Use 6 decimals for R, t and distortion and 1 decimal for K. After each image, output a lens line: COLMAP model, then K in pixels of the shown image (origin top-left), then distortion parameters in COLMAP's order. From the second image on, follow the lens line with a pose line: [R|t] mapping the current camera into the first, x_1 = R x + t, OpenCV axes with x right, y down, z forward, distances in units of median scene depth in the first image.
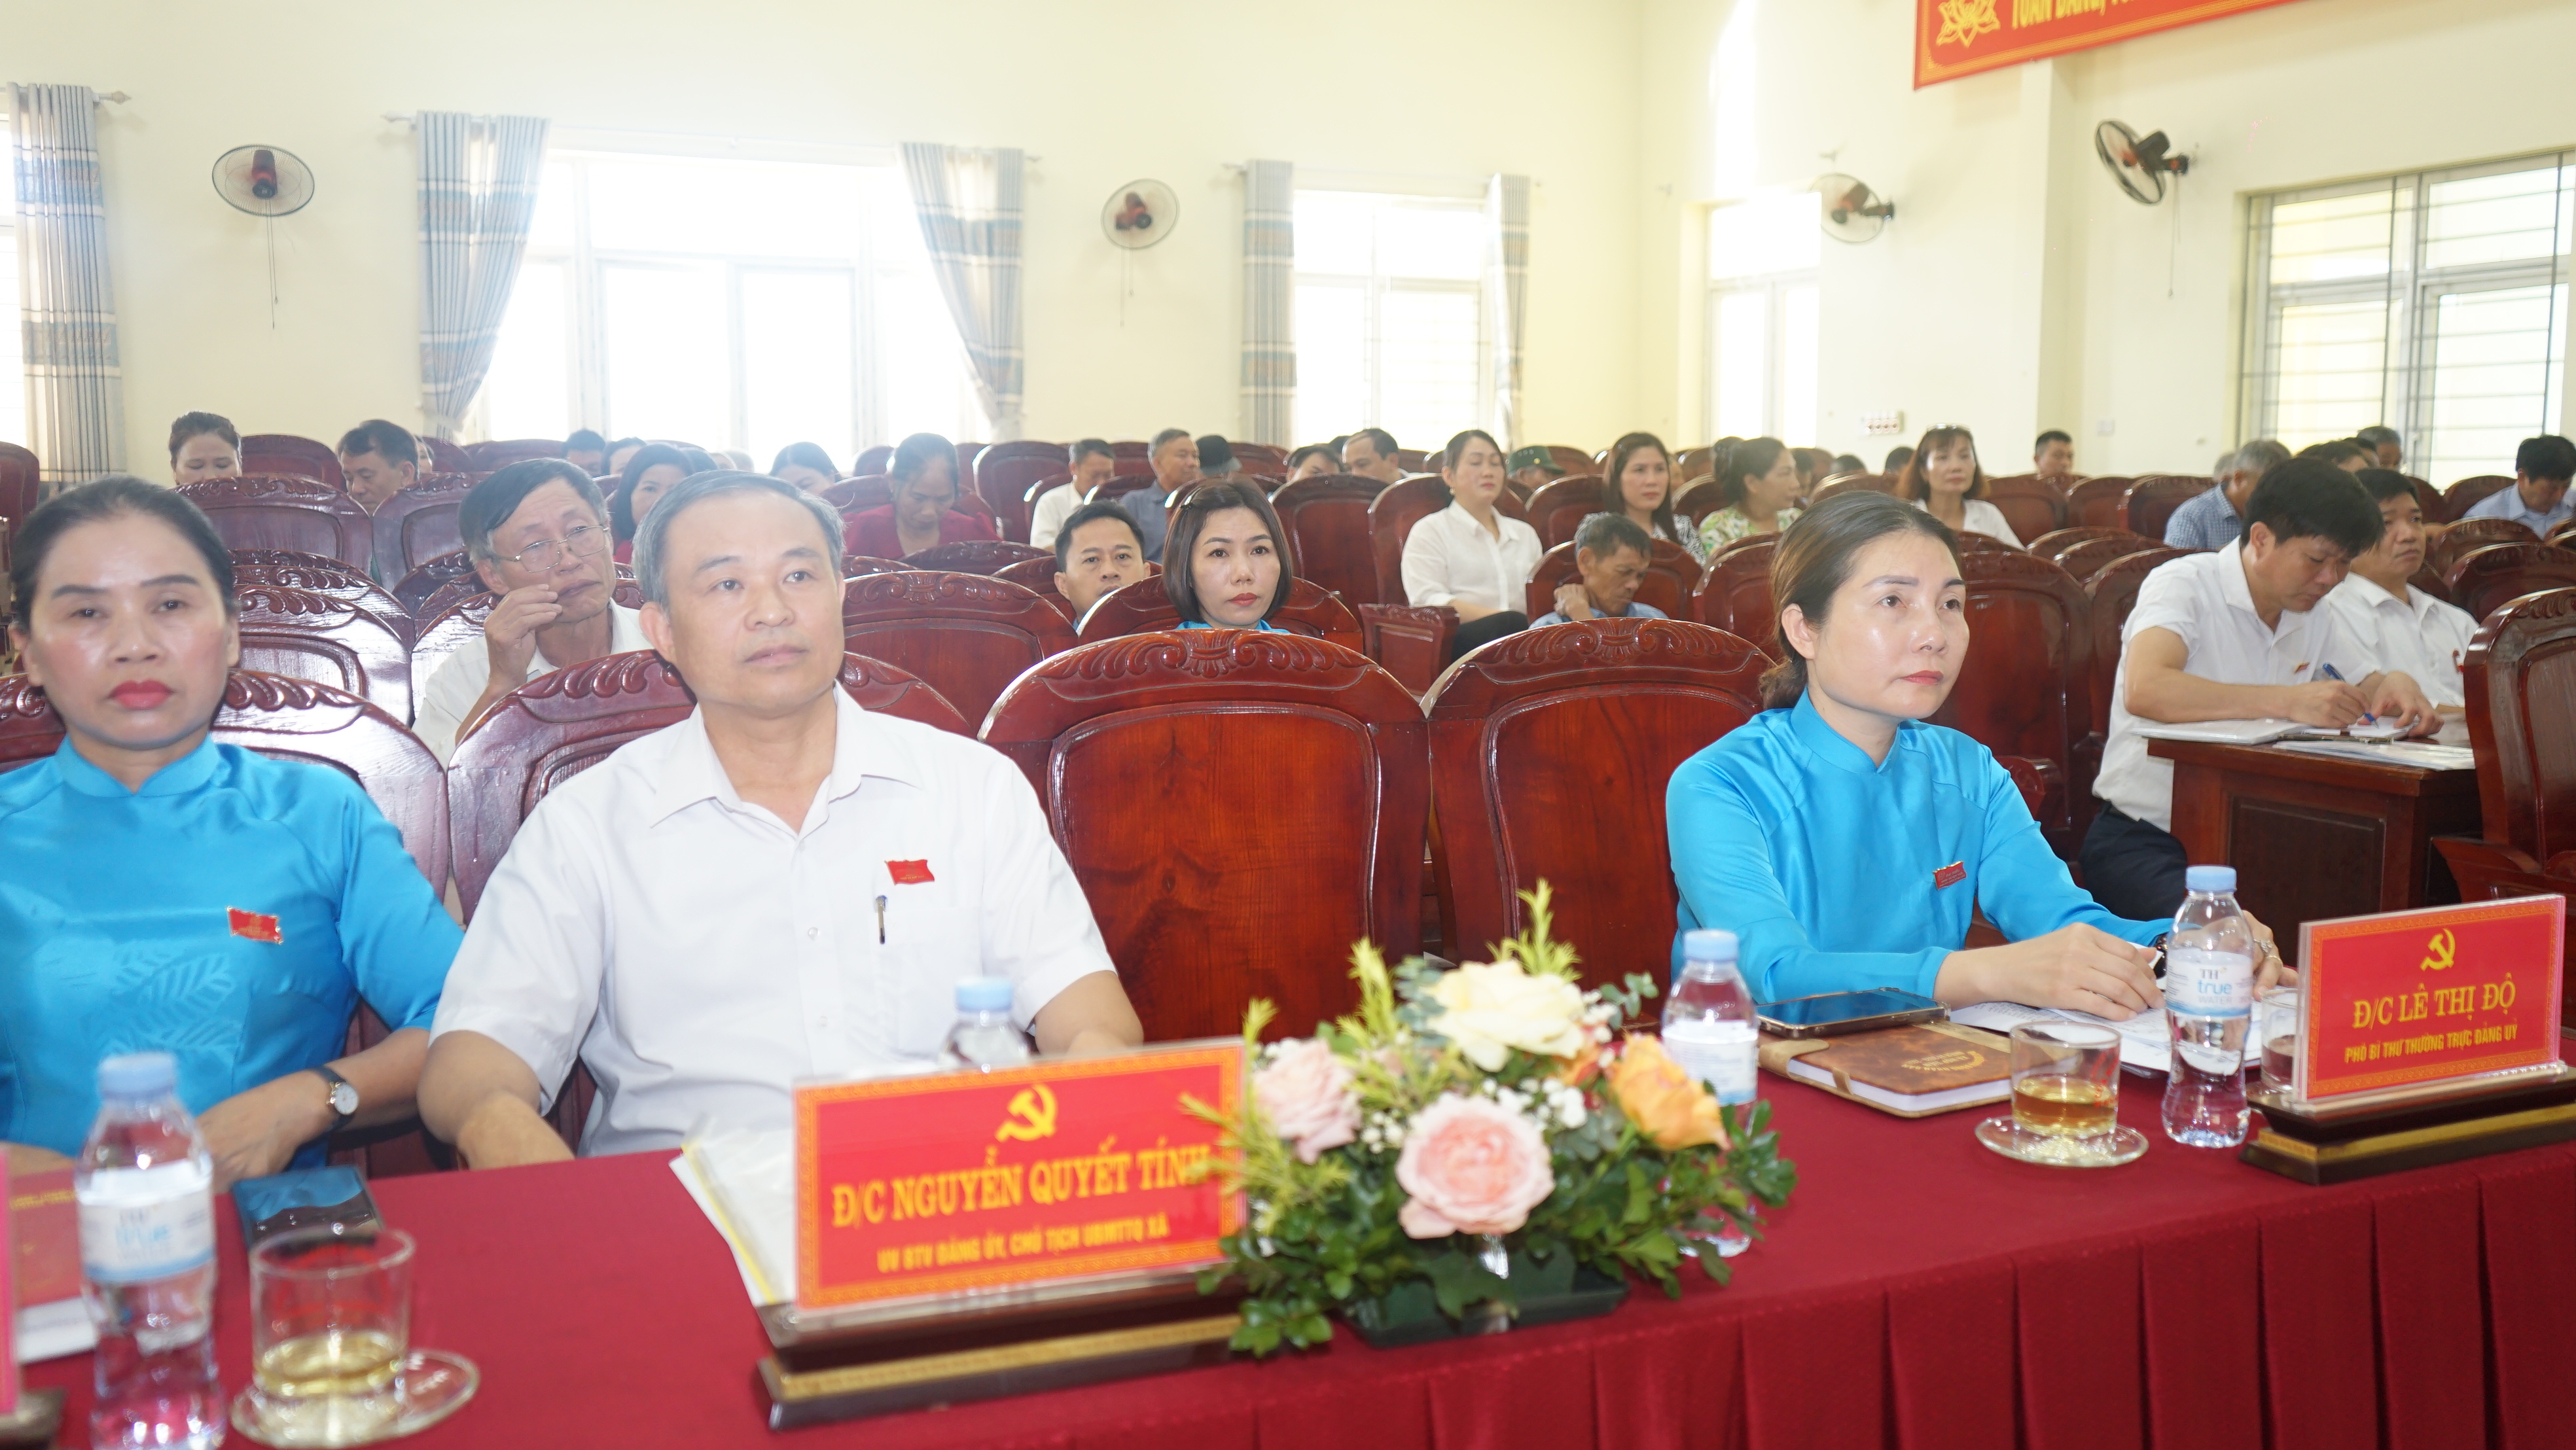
lens RADIAL K [[2285.8, 0, 1288.0], [0, 2285.8, 725.0], [0, 0, 1]] dist [0.003575, 0.018198]
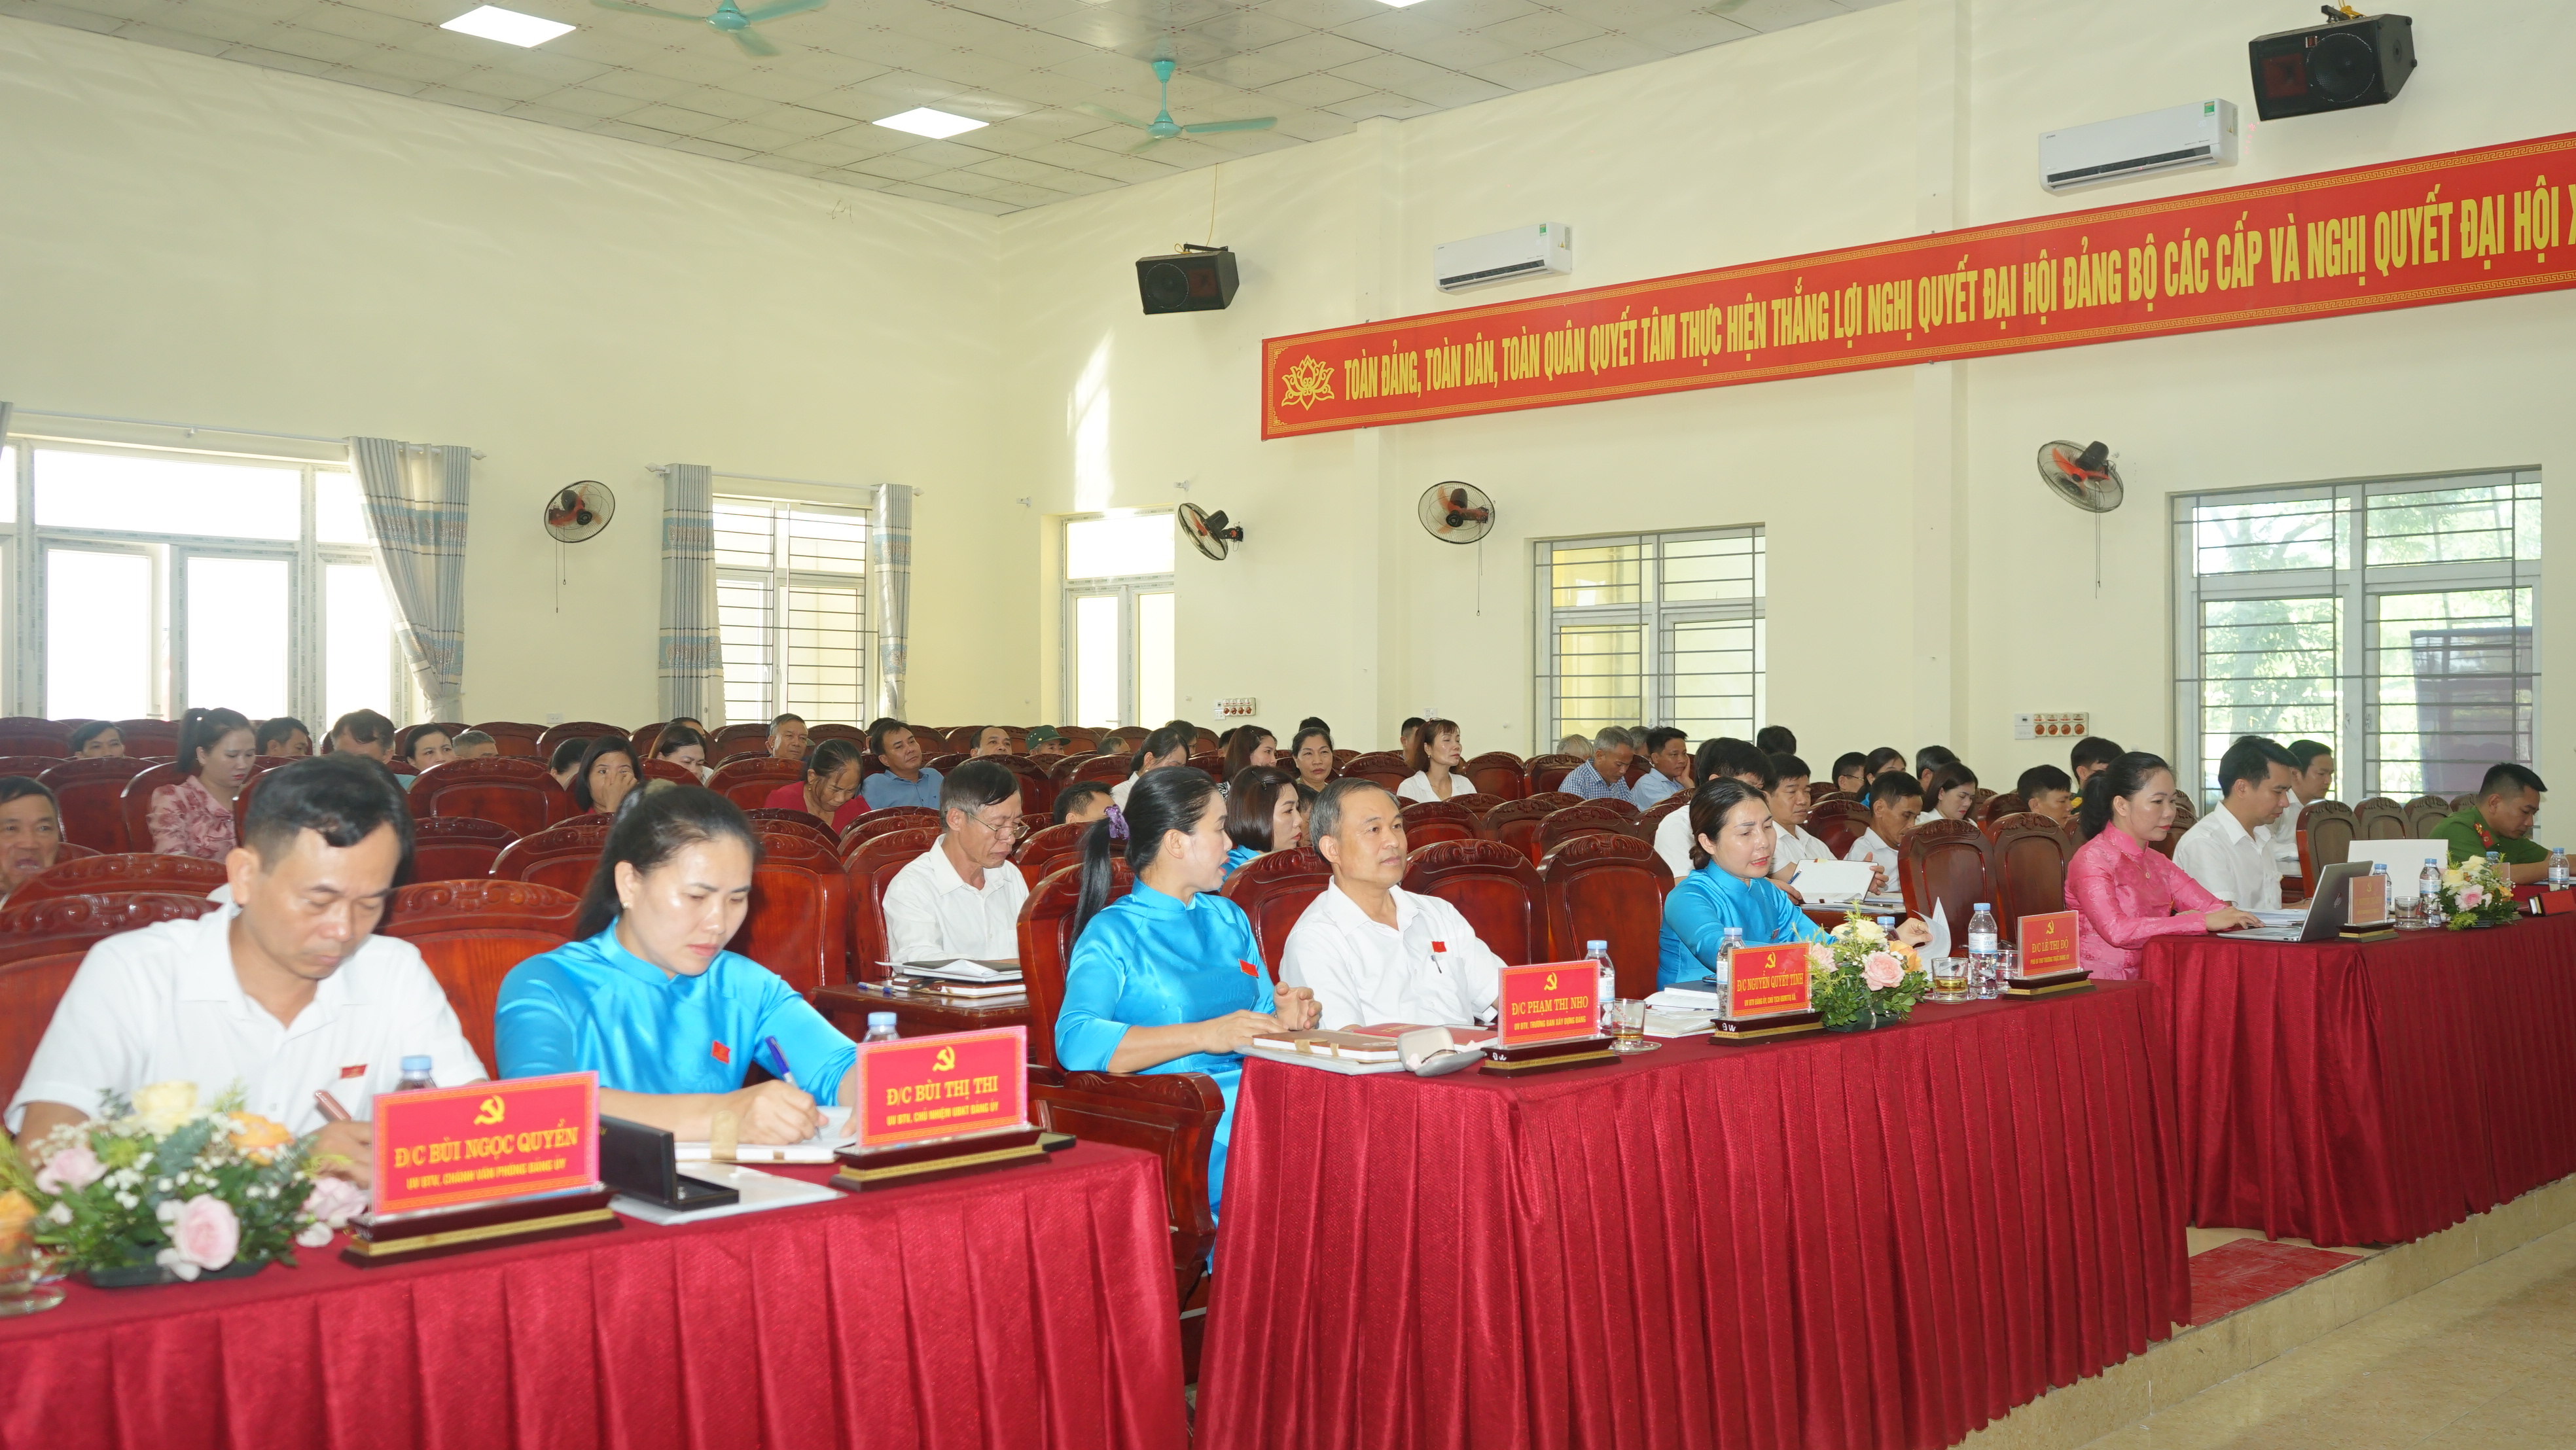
lens RADIAL K [[2455.9, 0, 1288.0], [0, 2455.9, 725.0], [0, 0, 1]] dist [-0.005985, -0.008109]
pose [[0.928381, 0.004532, 0.371602, -0.189498], [0.038512, 0.993369, -0.108330, 0.016790], [-0.369629, 0.114882, 0.922050, -0.190248]]
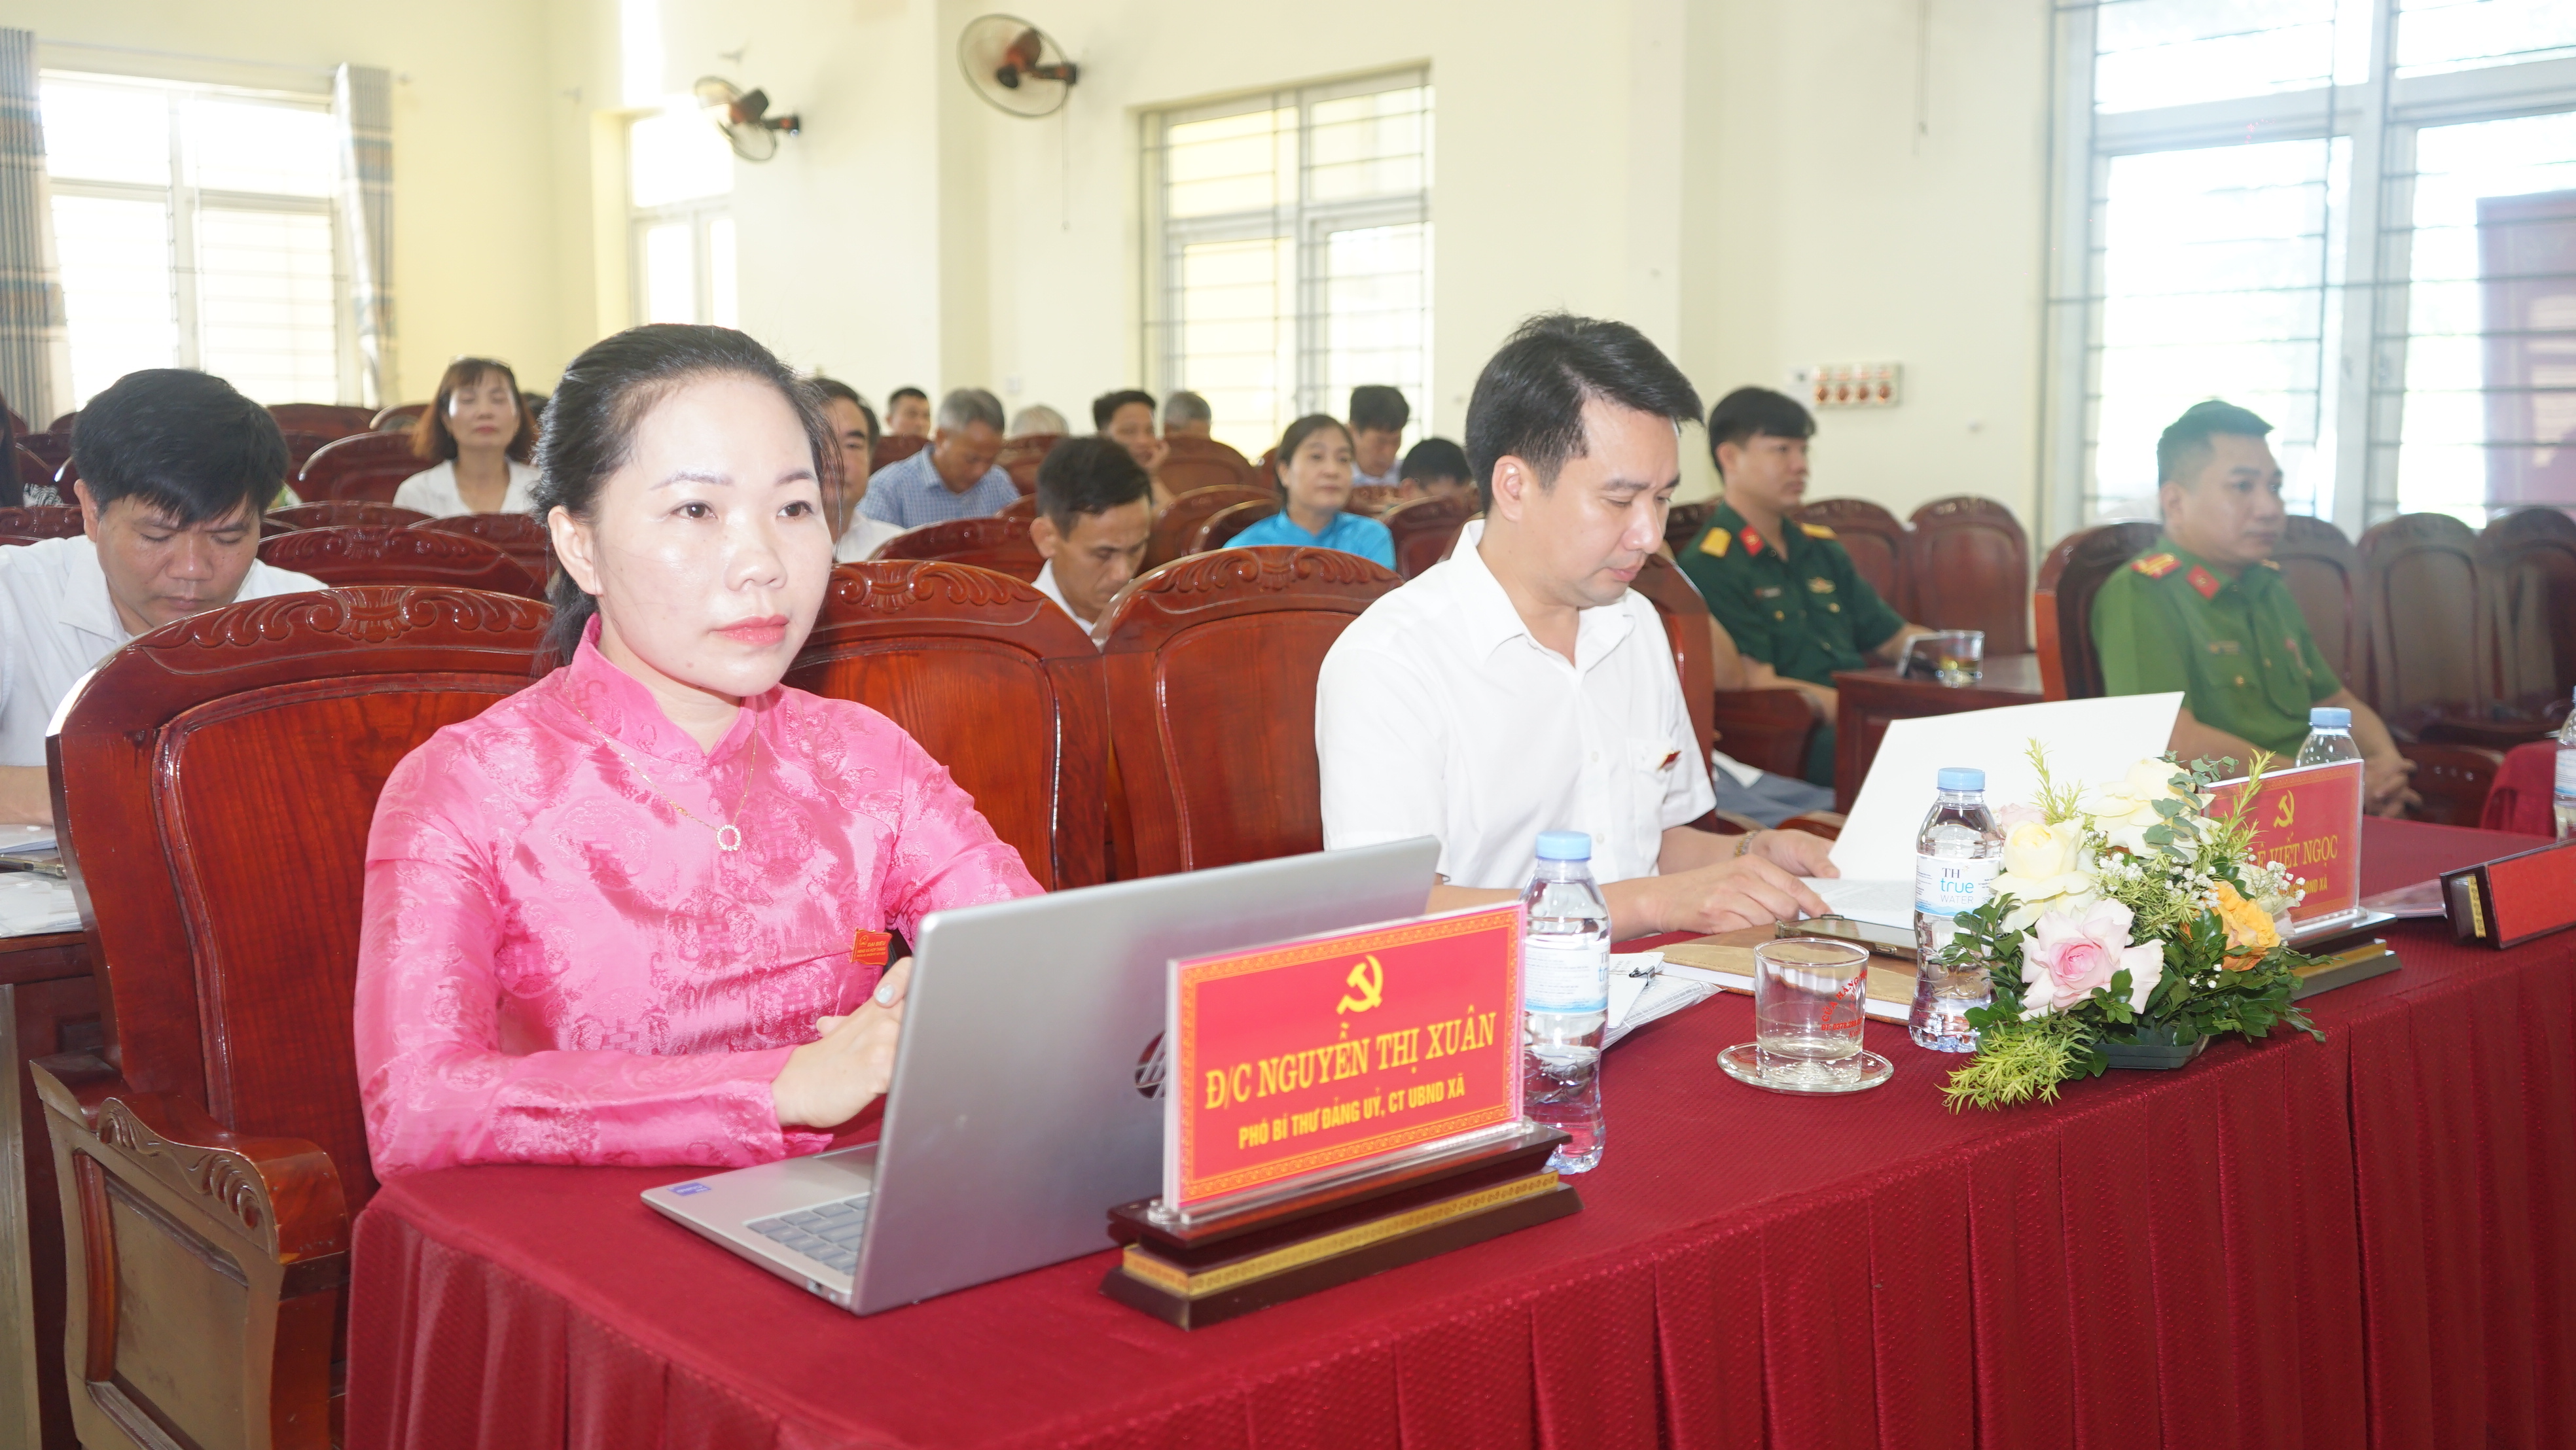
lens RADIAL K [[2460.4, 0, 1292.1], [0, 2460.4, 793.9], [0, 0, 1]] dist [-0.004111, -0.008750]
pose [[0.950786, -0.040040, 0.307250, 0.146038], [0.031762, 0.998986, 0.031899, -0.004110], [-0.308216, -0.020570, 0.951094, 0.086557]]
